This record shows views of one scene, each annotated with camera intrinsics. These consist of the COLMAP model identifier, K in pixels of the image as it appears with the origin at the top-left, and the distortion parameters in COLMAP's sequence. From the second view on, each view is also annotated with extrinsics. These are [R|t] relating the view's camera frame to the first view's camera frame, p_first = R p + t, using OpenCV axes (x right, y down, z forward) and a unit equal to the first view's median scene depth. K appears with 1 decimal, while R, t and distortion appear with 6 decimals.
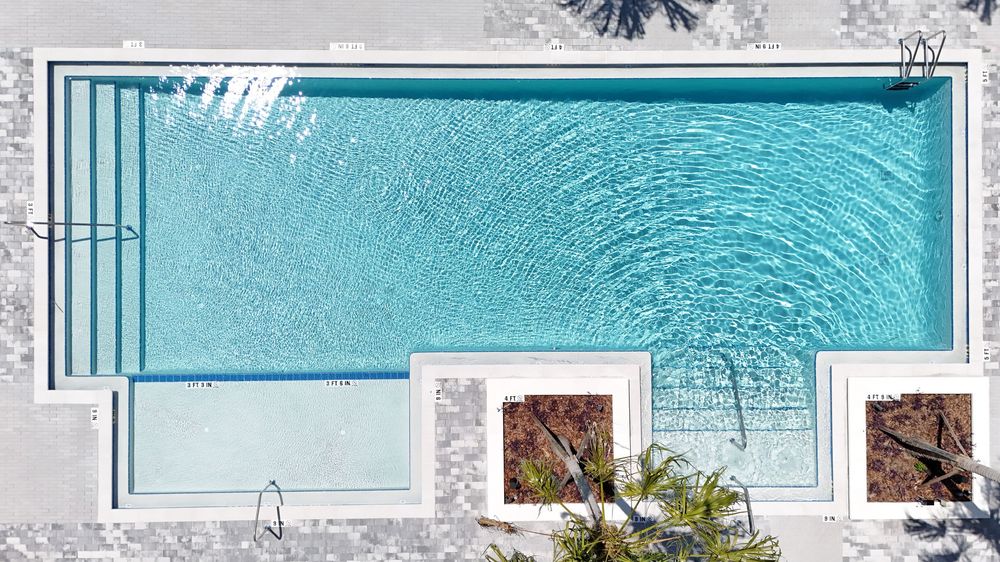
lens RADIAL K [[734.1, 0, 495.9], [0, 734.1, 280.1], [0, 0, 1]] dist [0.067728, -0.068827]
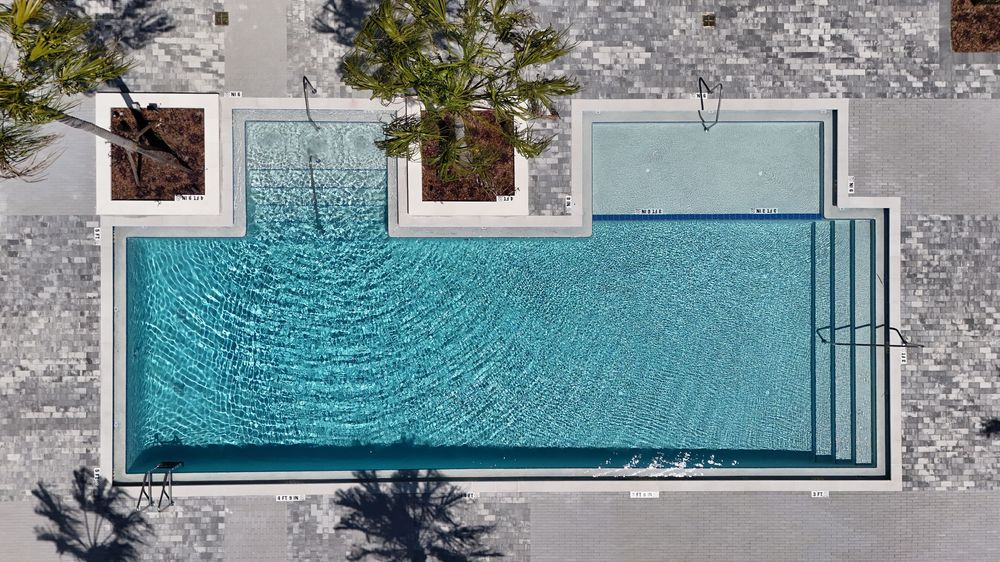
lens RADIAL K [[734.1, 0, 496.8], [0, 734.1, 277.4], [0, 0, 1]] dist [0.067728, -0.068827]
pose [[-0.999195, -0.001720, -0.040086, 0.085096], [0.001510, -0.999985, 0.005255, 0.027122], [-0.040094, 0.005190, 0.999182, -0.182232]]
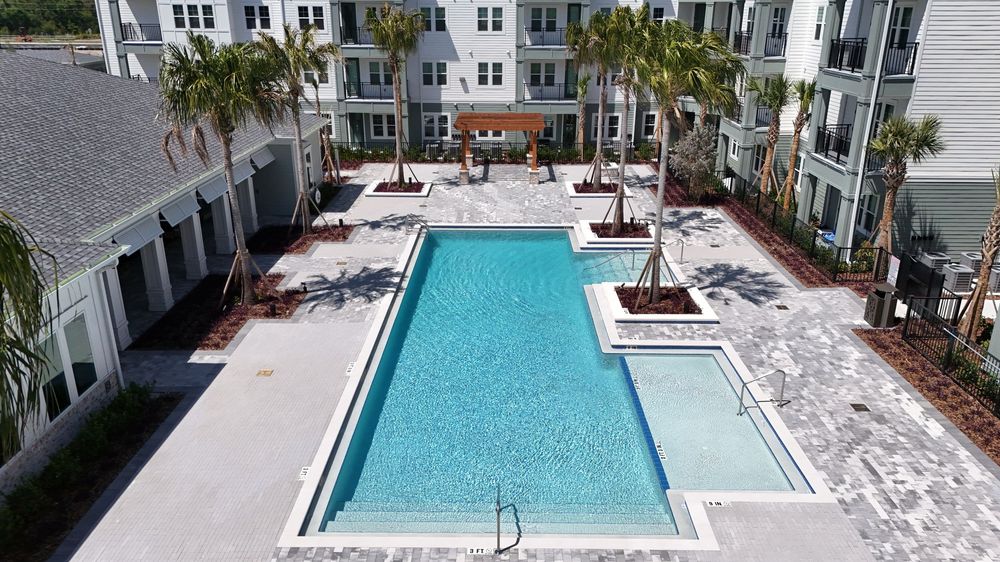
lens RADIAL K [[734.1, 0, 498.3], [0, 734.1, 287.6], [0, 0, 1]] dist [0.067728, -0.068827]
pose [[0.013720, -0.369000, 0.929328, -1.248895], [0.999875, 0.012418, -0.009830, -0.068057], [-0.007913, 0.929346, 0.369125, 0.441651]]
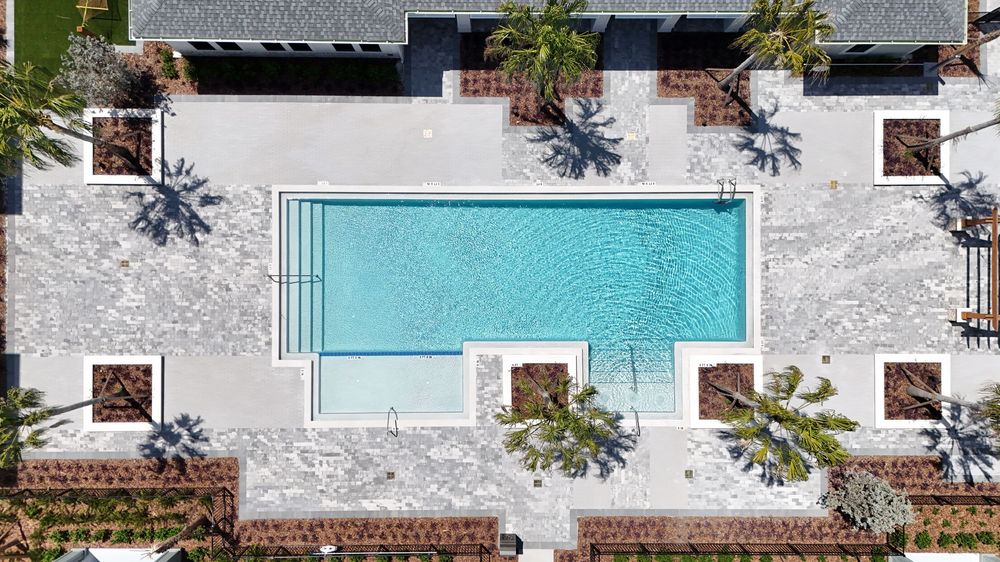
lens RADIAL K [[734.1, 0, 505.2], [0, 734.1, 280.5], [0, 0, 1]] dist [0.067728, -0.068827]
pose [[0.999959, 0.002498, -0.008686, 0.009687], [-0.002538, 0.999986, -0.004542, -0.052877], [0.008675, 0.004564, 0.999952, -0.928545]]
